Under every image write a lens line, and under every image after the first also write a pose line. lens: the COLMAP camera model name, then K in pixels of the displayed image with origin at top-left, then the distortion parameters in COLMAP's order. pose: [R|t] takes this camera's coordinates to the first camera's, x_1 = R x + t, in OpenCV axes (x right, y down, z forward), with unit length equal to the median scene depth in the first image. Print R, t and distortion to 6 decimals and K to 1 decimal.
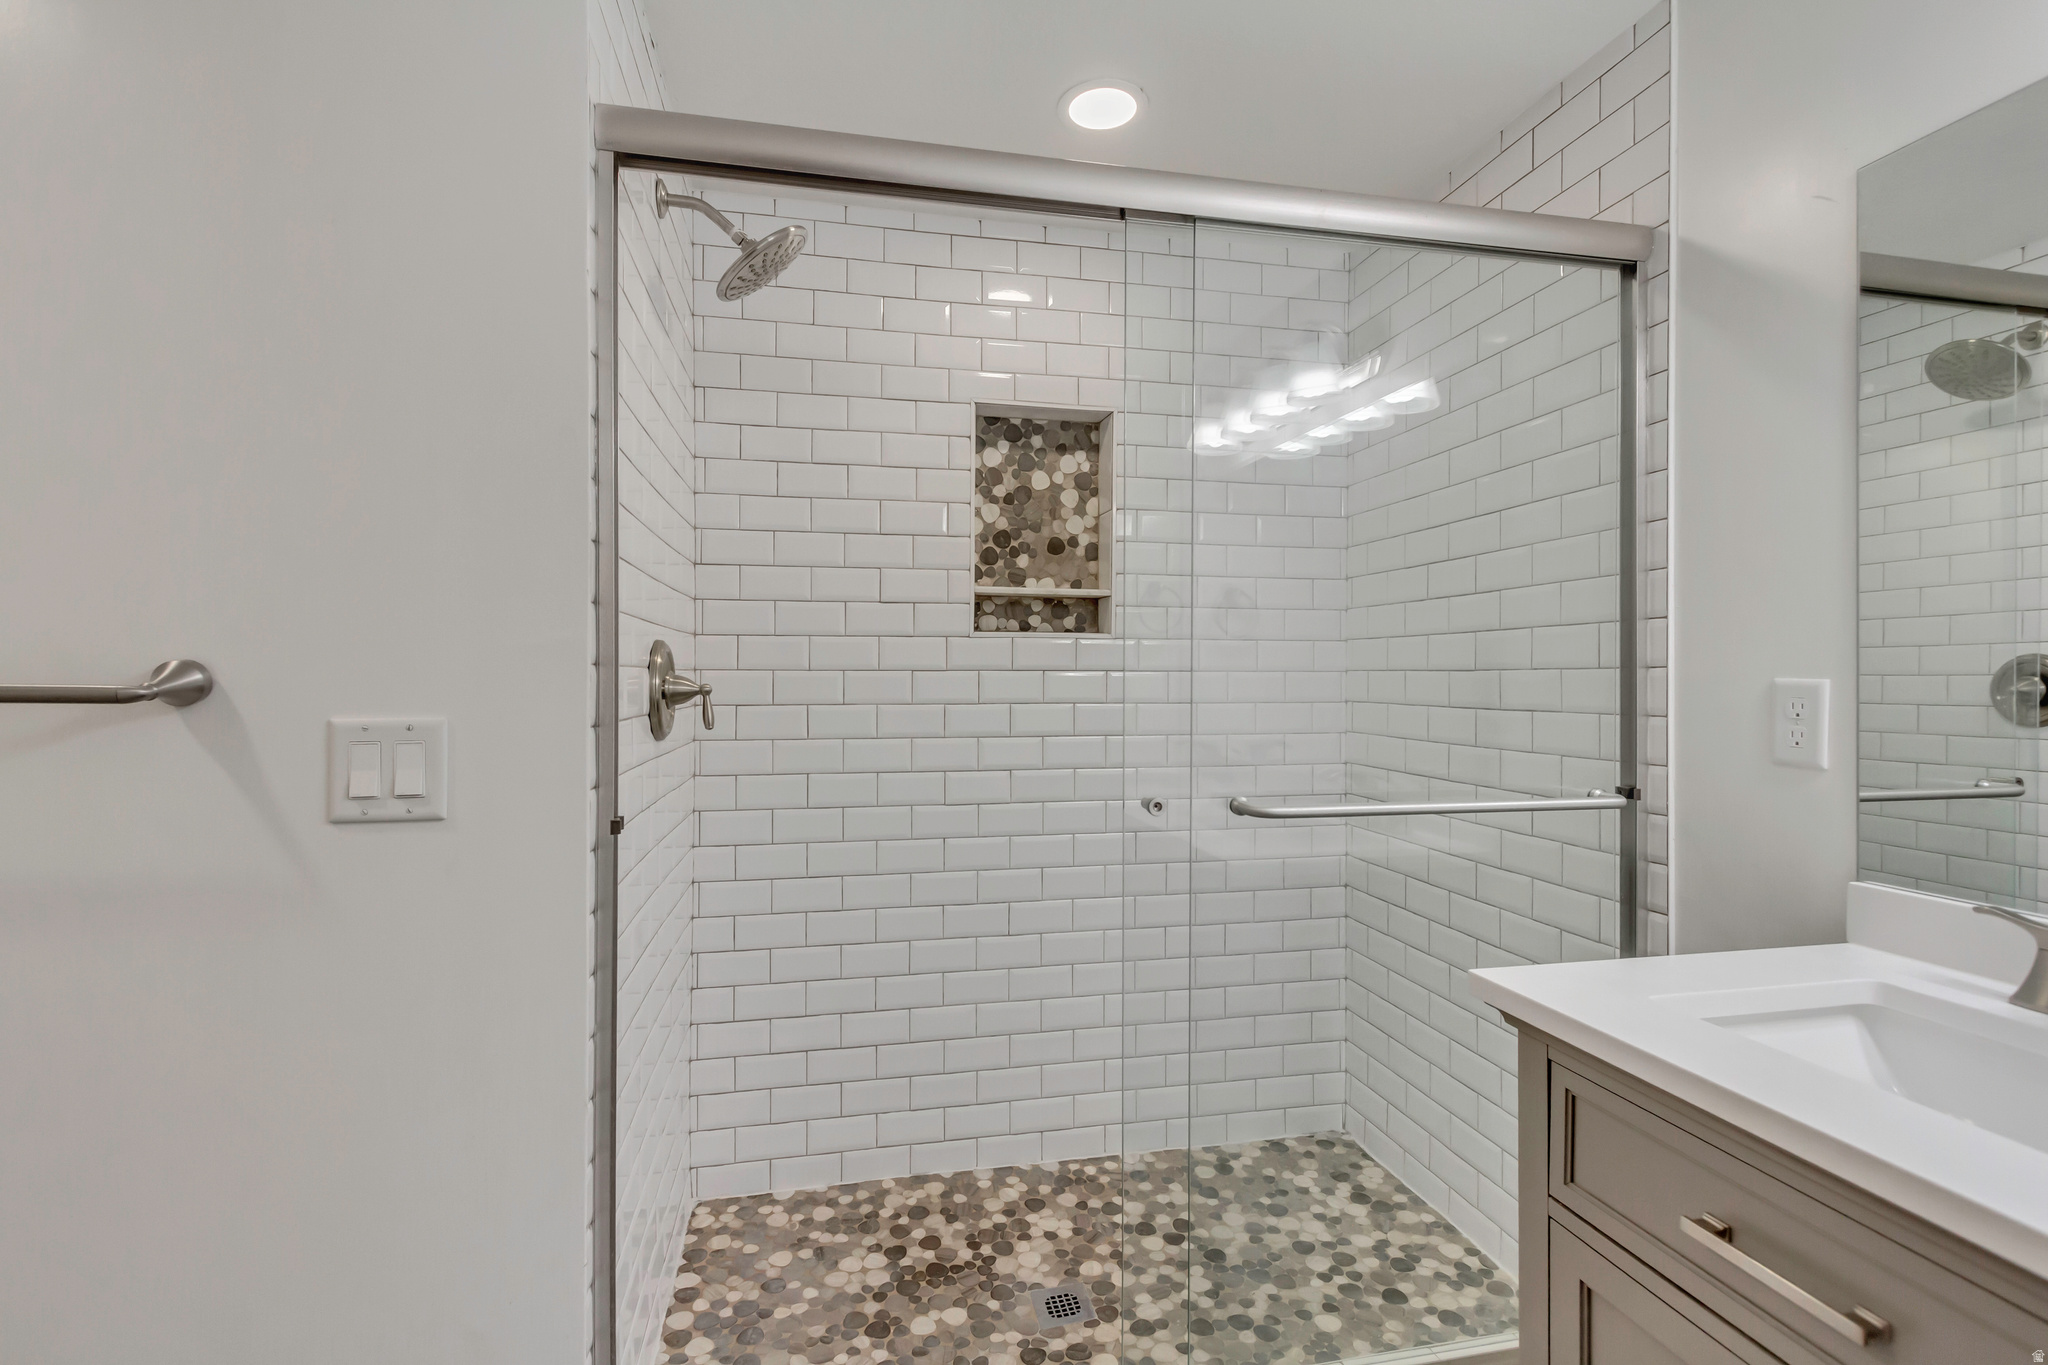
lens RADIAL K [[947.0, 0, 1029.1], [0, 947.0, 672.5], [0, 0, 1]] dist [0.007827, -0.002457]
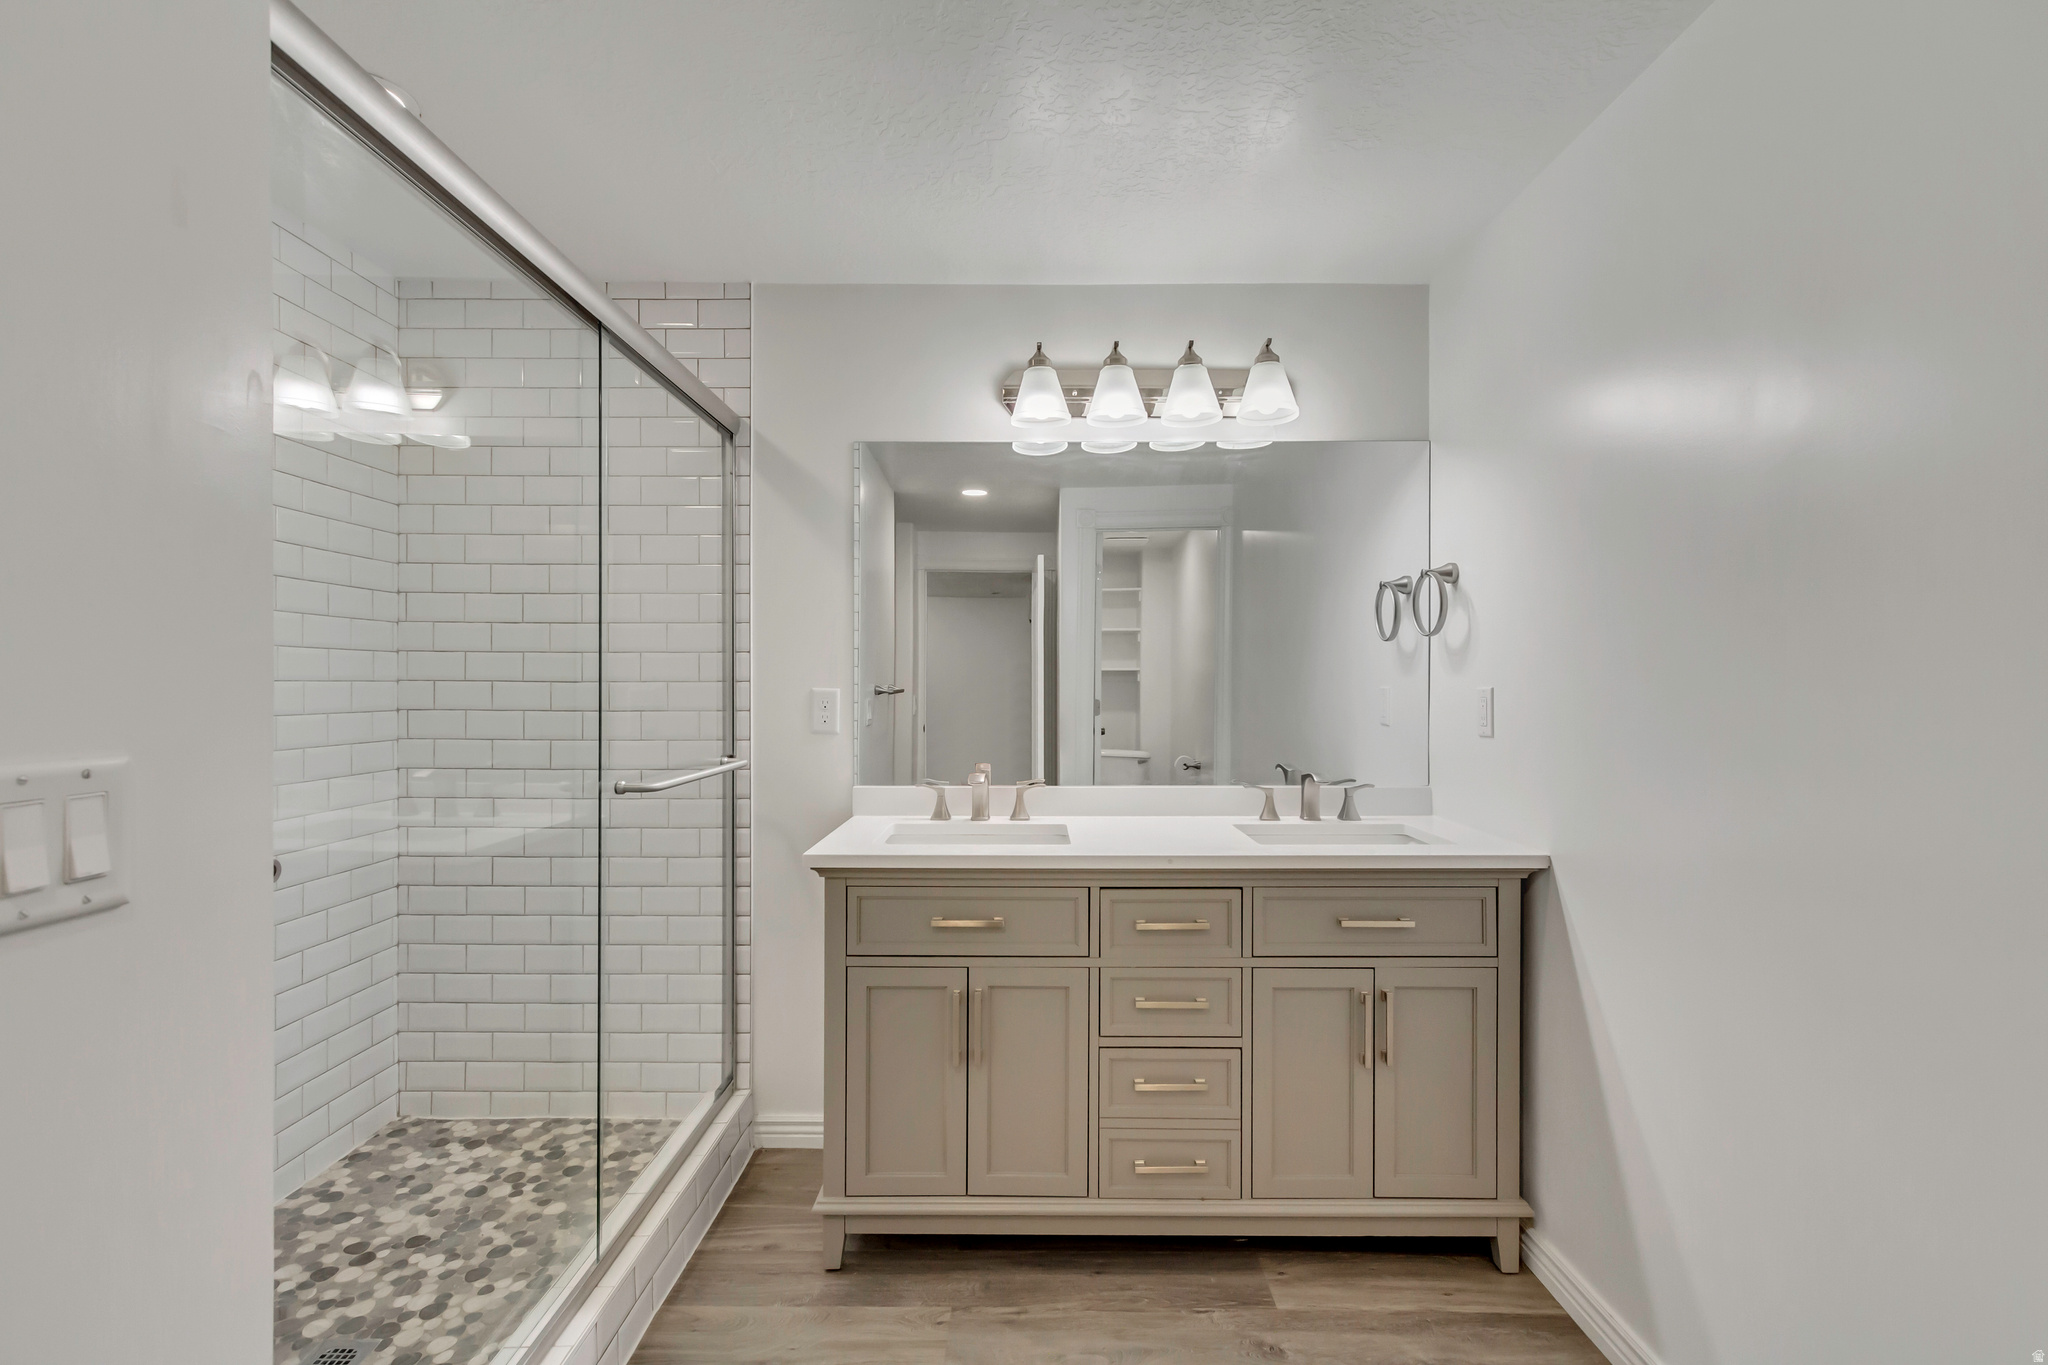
lens RADIAL K [[904.0, 0, 1029.8], [0, 904.0, 684.9], [0, 0, 1]] dist [0.017759, 0.001027]
pose [[0.220370, -0.000830, 0.975416, -0.630240], [-0.006851, 0.999974, 0.002399, -0.005439], [-0.975392, -0.007211, 0.220358, 0.122485]]
